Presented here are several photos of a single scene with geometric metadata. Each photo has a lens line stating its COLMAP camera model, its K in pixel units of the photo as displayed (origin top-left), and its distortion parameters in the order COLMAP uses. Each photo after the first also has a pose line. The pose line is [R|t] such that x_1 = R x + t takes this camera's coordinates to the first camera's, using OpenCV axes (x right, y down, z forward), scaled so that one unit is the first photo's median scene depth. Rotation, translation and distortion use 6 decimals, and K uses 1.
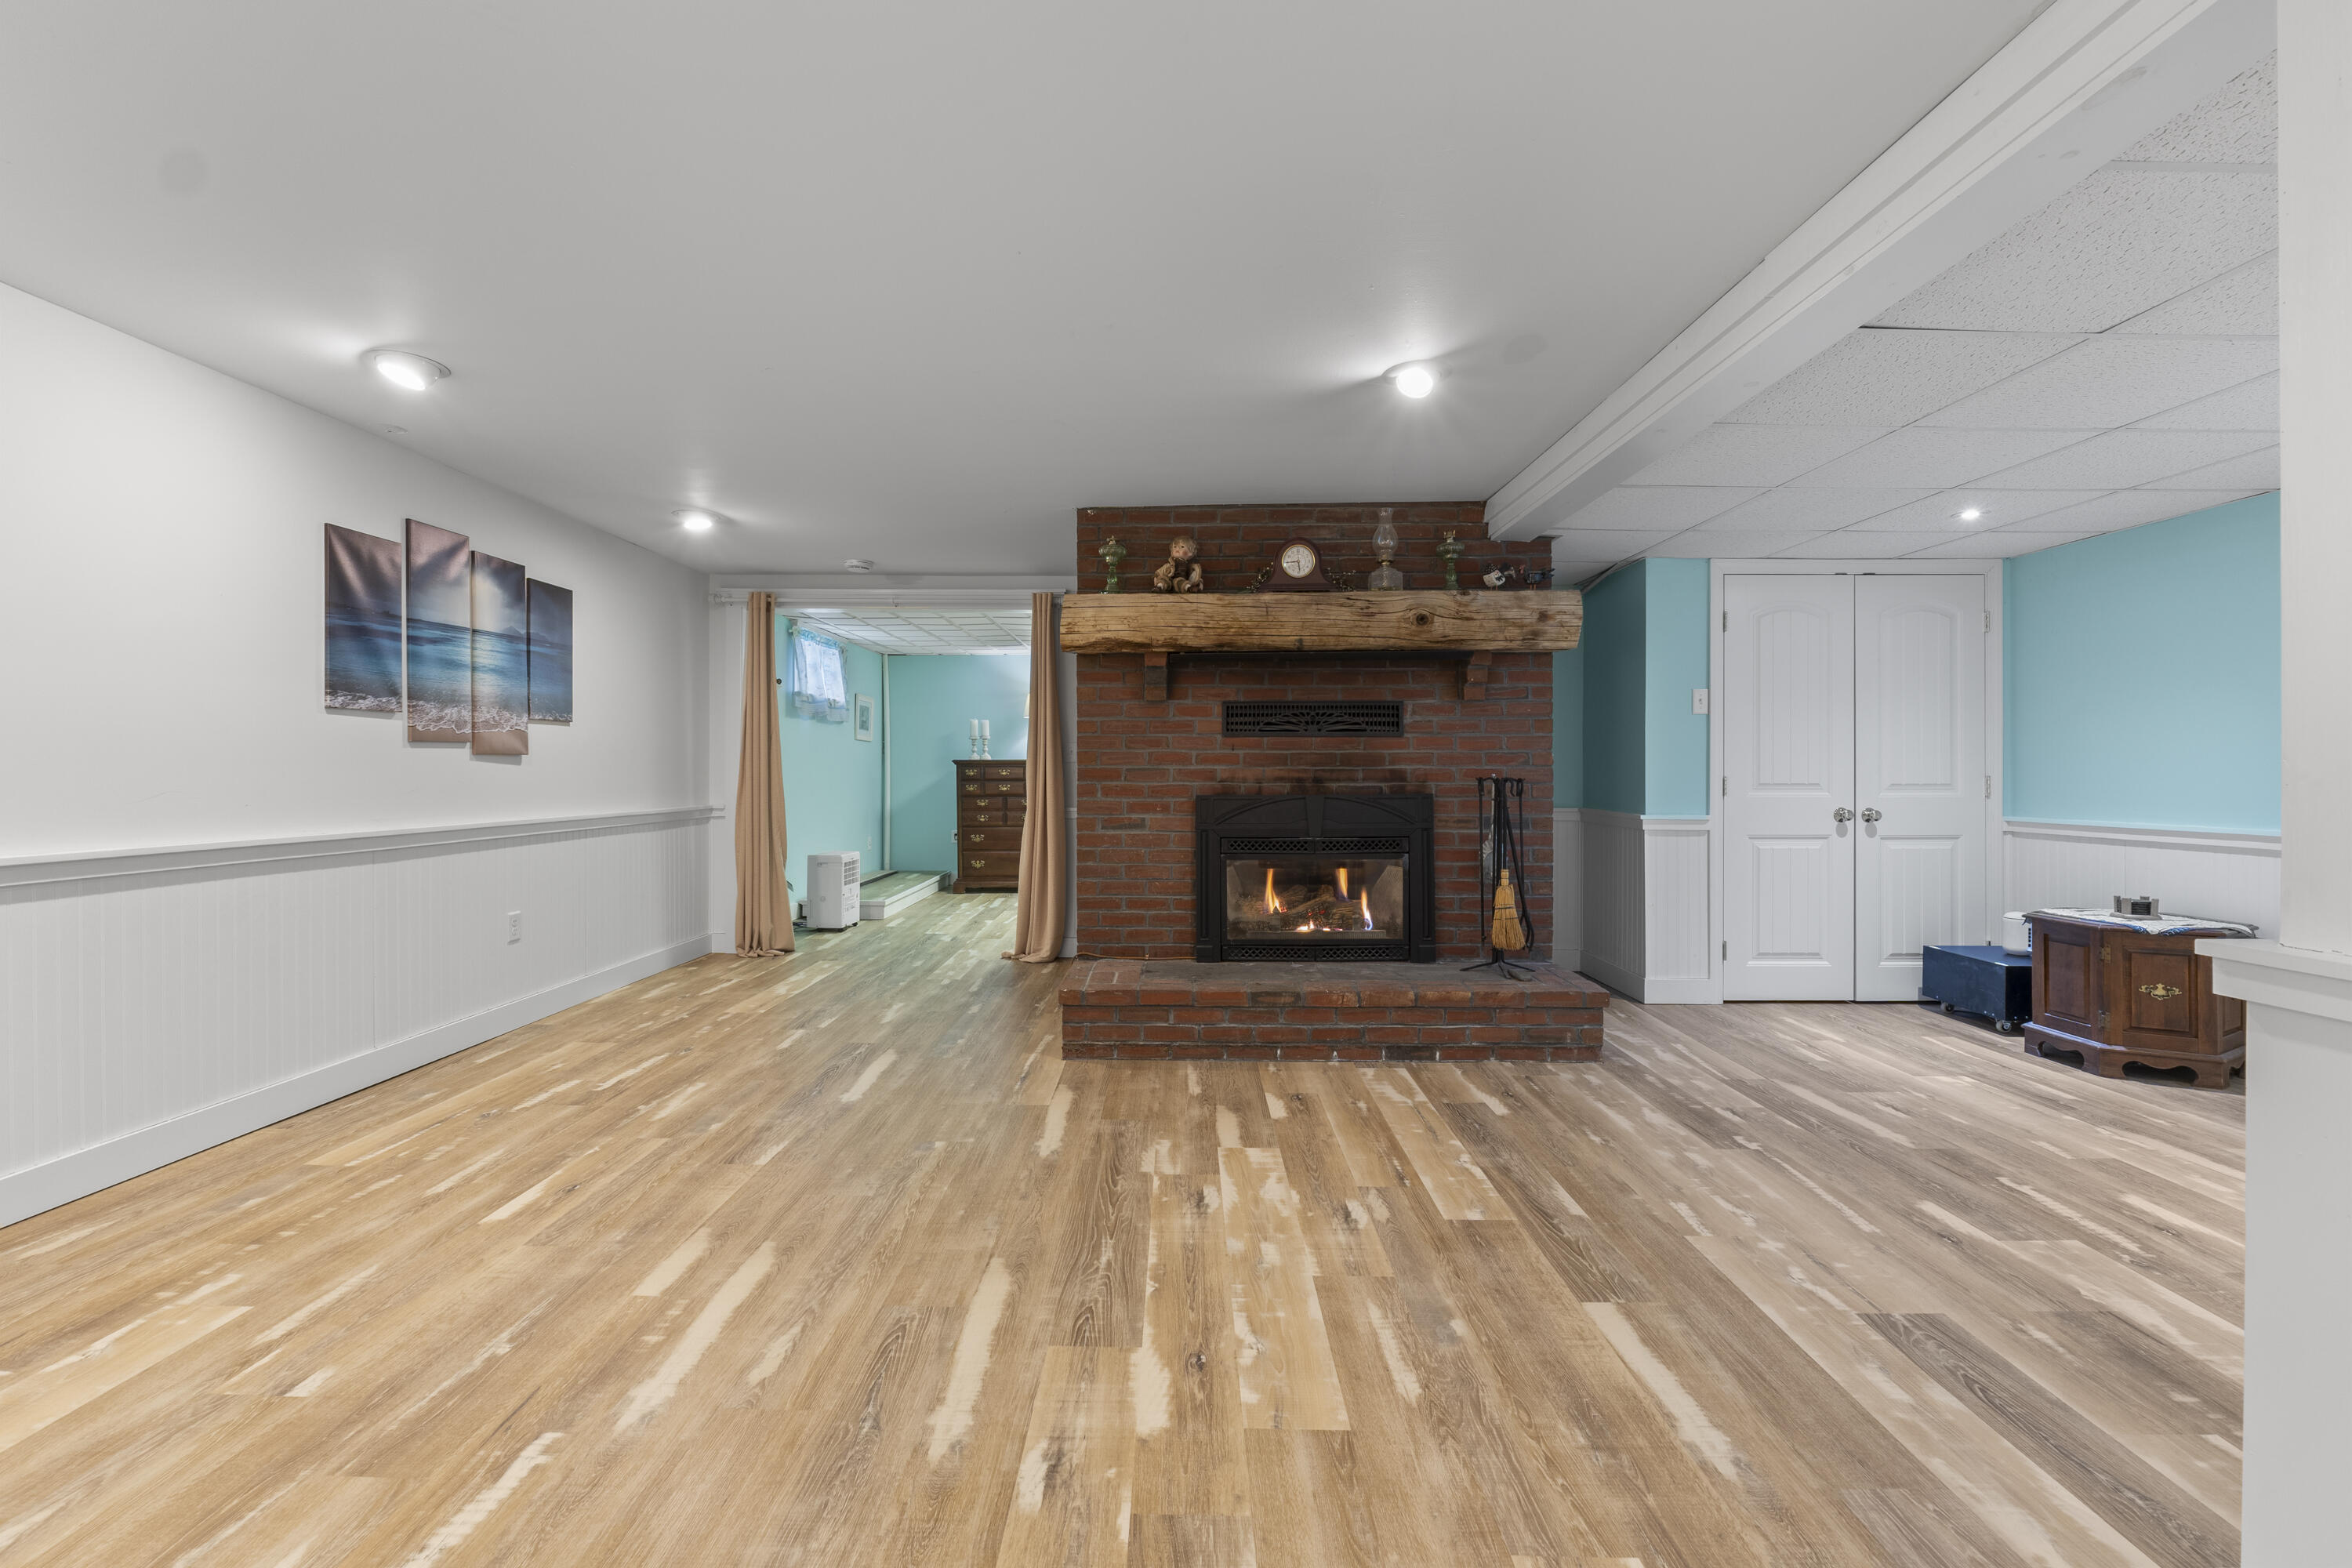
lens RADIAL K [[987.4, 0, 1171.4], [0, 987.4, 778.1], [0, 0, 1]] dist [-0.004850, -0.001003]
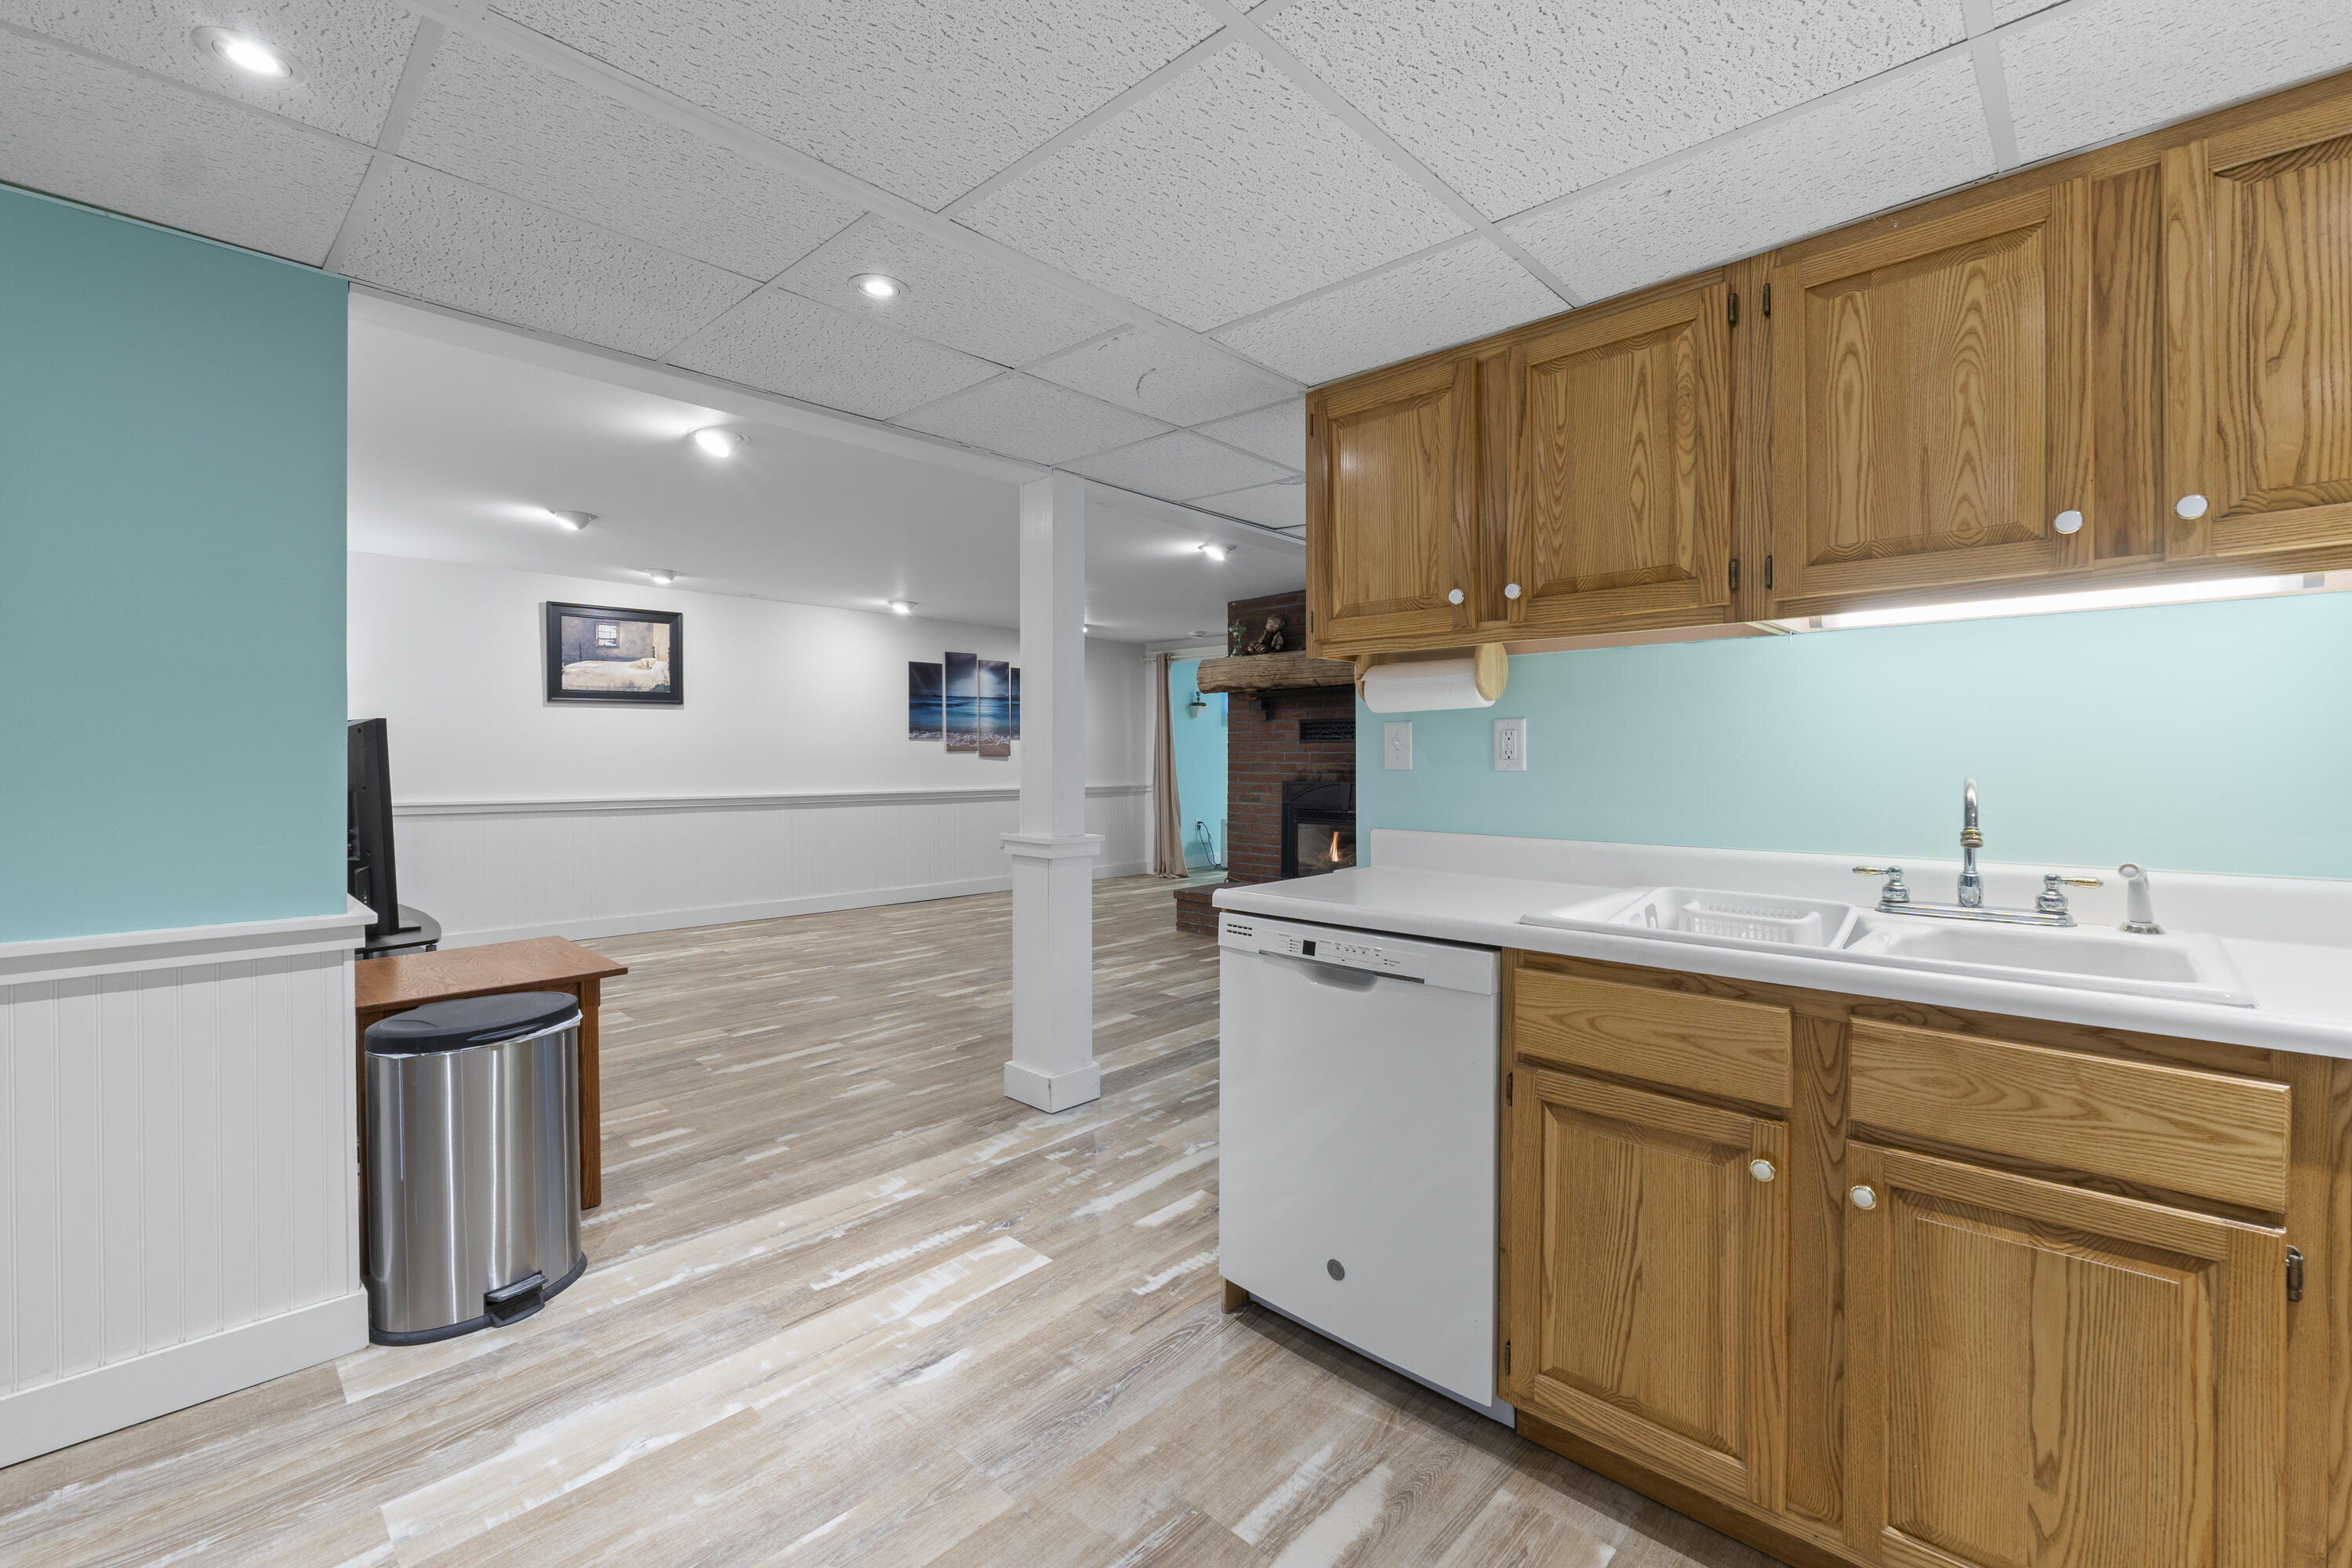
lens RADIAL K [[987.4, 0, 1164.0], [0, 987.4, 773.2], [0, 0, 1]] dist [-0.004850, -0.001003]
pose [[0.727864, 0.011174, -0.685631, 1.172976], [-0.005628, 0.999931, 0.010321, -0.012234], [0.685699, -0.003654, 0.727876, -0.316474]]
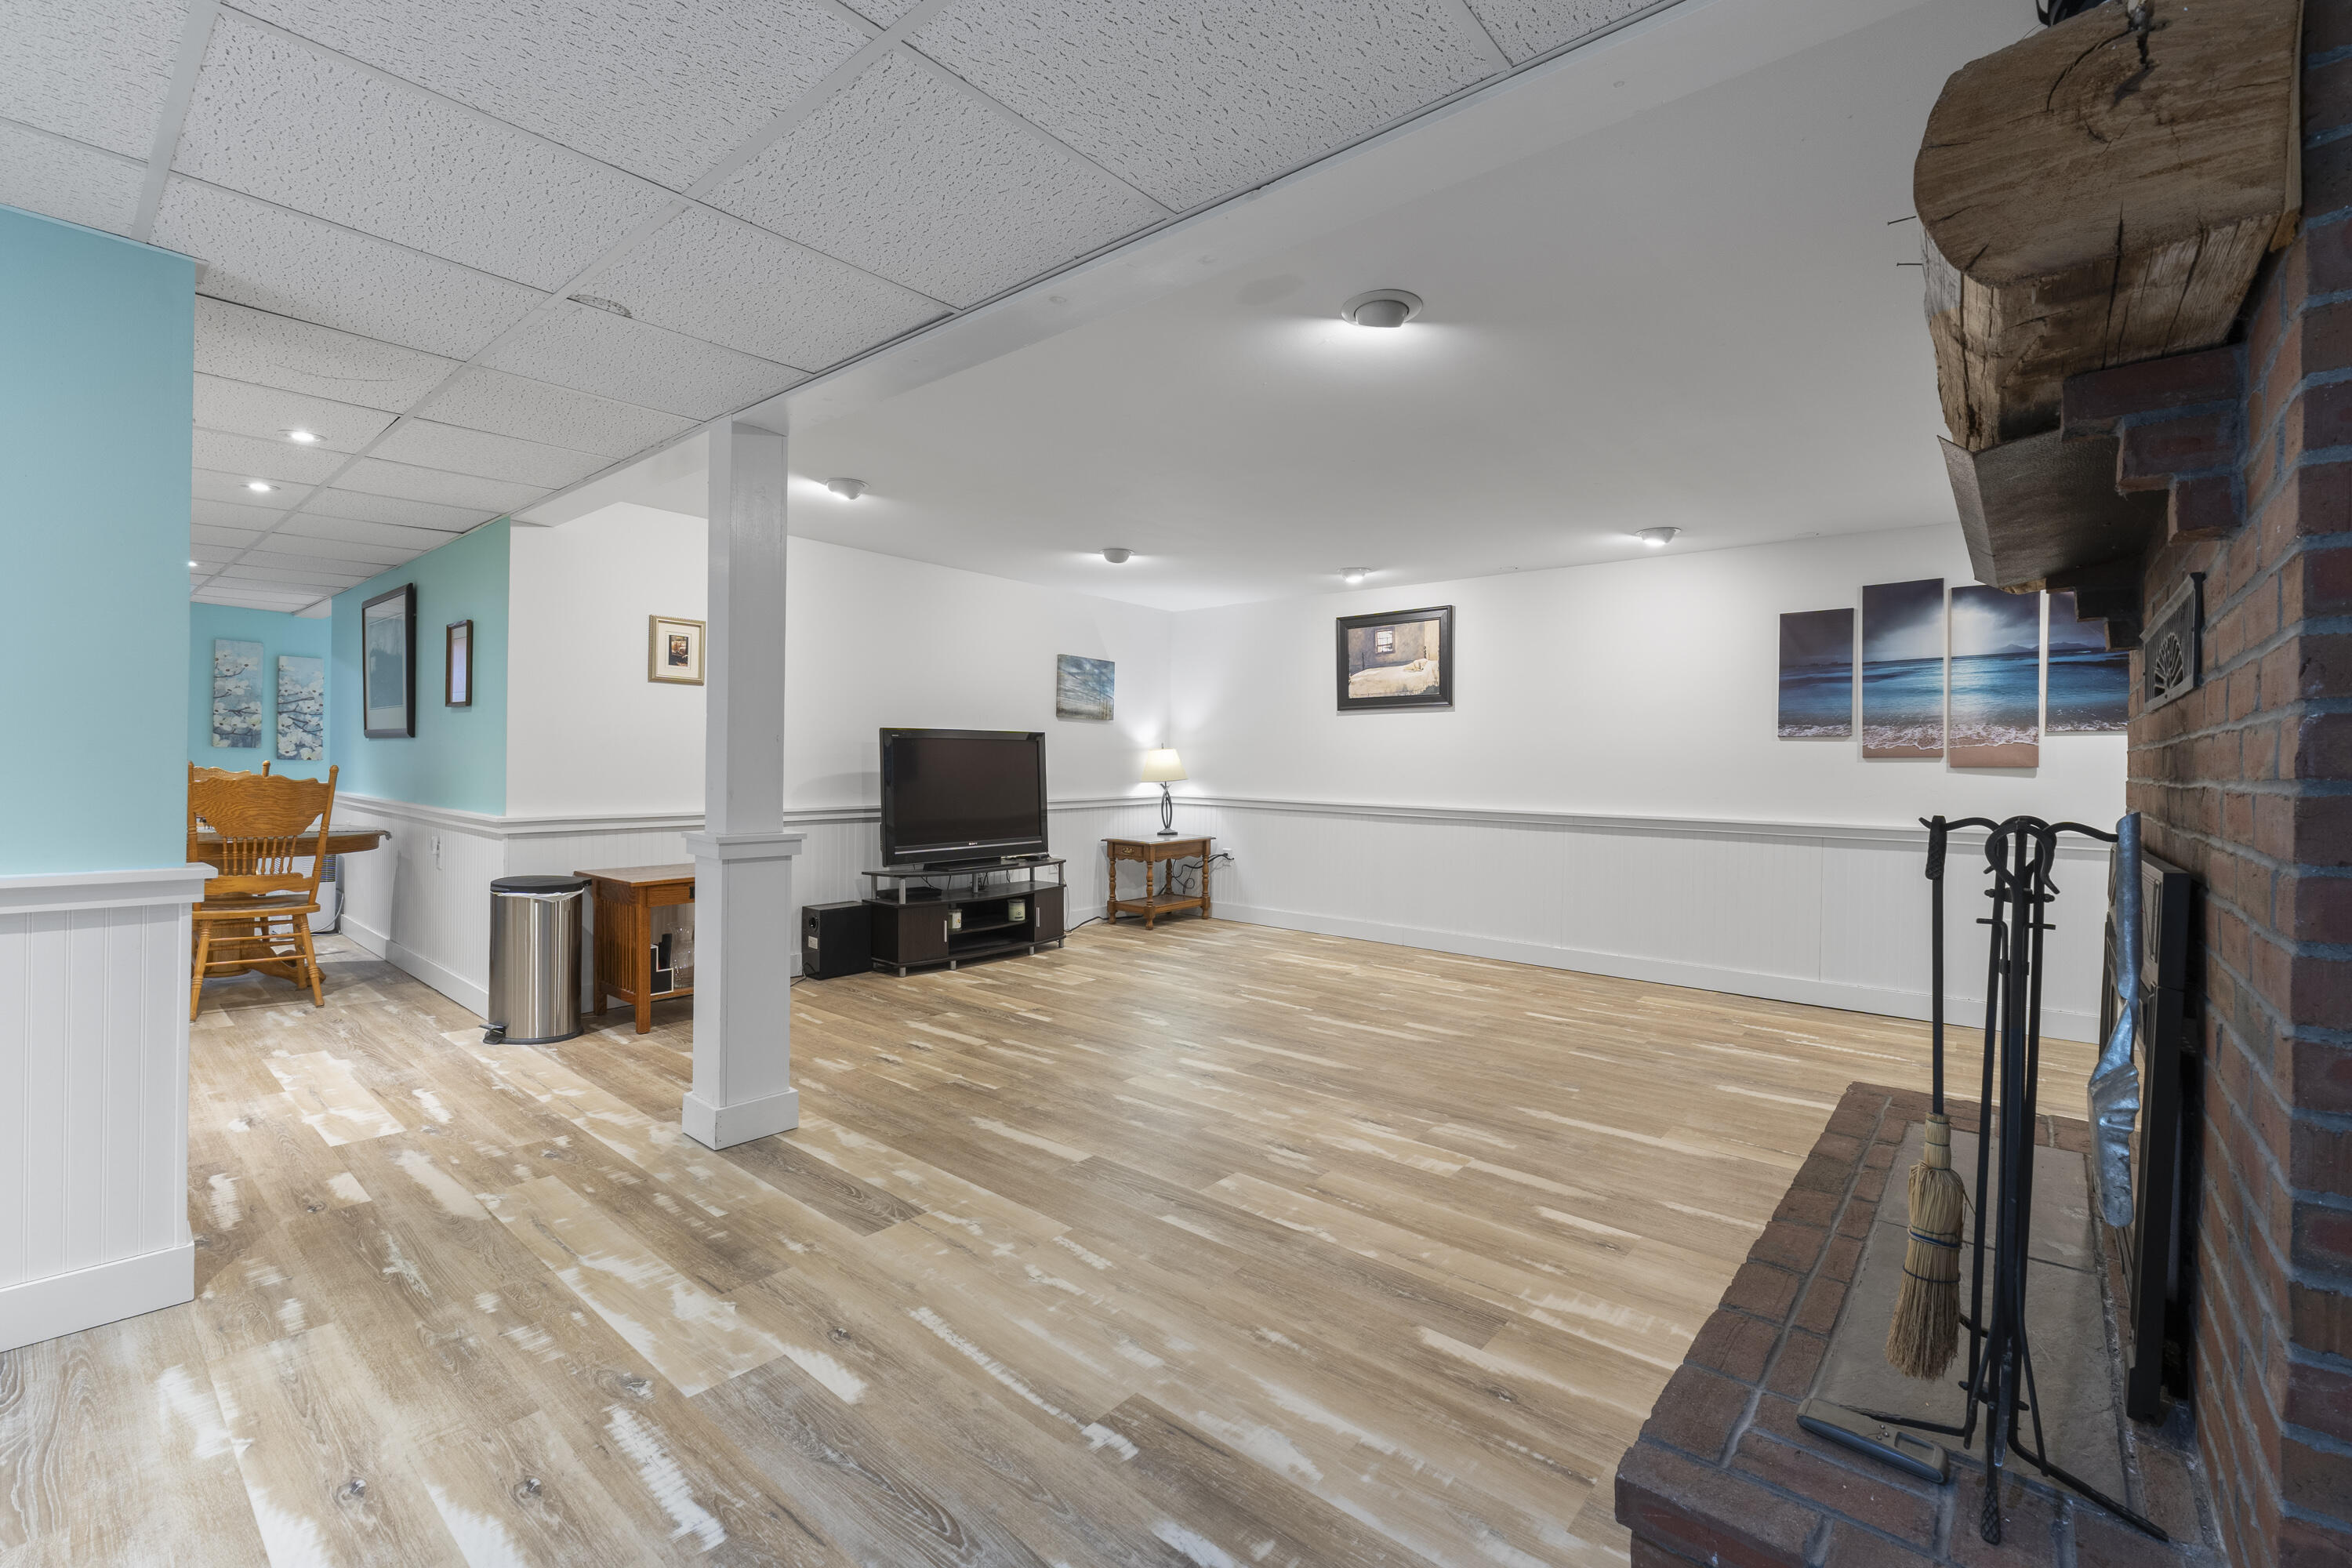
lens RADIAL K [[987.4, 0, 1159.5], [0, 987.4, 788.1], [0, 0, 1]] dist [-0.004850, -0.001003]
pose [[-0.646446, 0.007125, -0.762927, 0.841274], [-0.022227, 0.999356, 0.028167, -0.012993], [0.762636, 0.035166, -0.645871, 1.163620]]
